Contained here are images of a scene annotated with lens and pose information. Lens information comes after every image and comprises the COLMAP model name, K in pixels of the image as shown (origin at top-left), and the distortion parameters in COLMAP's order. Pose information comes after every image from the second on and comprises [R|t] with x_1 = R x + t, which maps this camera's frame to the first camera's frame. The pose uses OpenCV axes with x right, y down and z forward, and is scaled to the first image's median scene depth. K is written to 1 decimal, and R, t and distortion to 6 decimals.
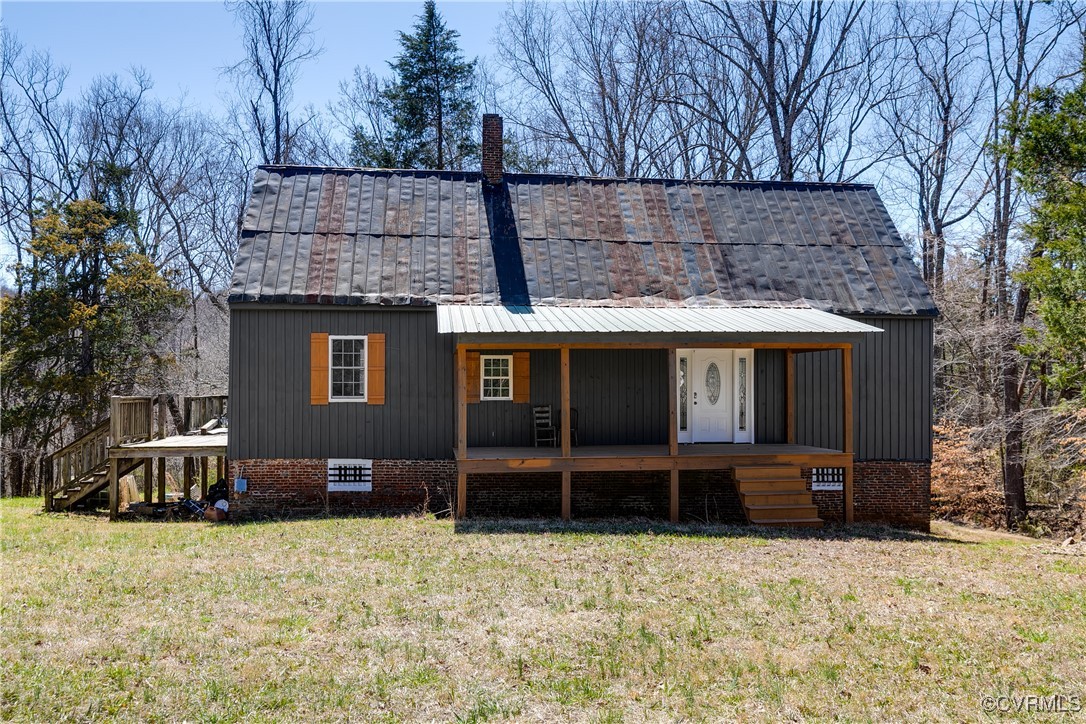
lens RADIAL K [[924.1, 0, 543.0], [0, 924.1, 362.0], [0, 0, 1]] dist [0.010814, 0.005599]
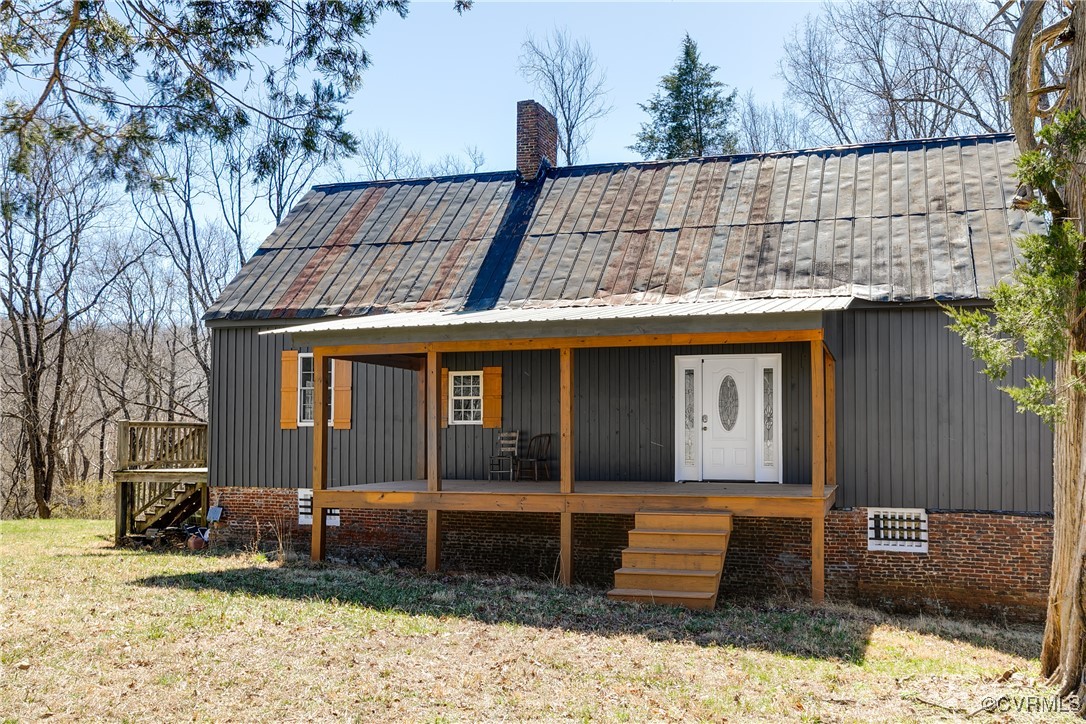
lens RADIAL K [[882.2, 0, 543.2], [0, 882.2, 393.8], [0, 0, 1]] dist [0.004743, 0.000087]
pose [[0.934822, -0.011475, -0.354931, 0.301038], [0.006401, 0.999860, -0.015466, 0.026254], [0.355059, 0.012186, 0.934765, 0.270173]]
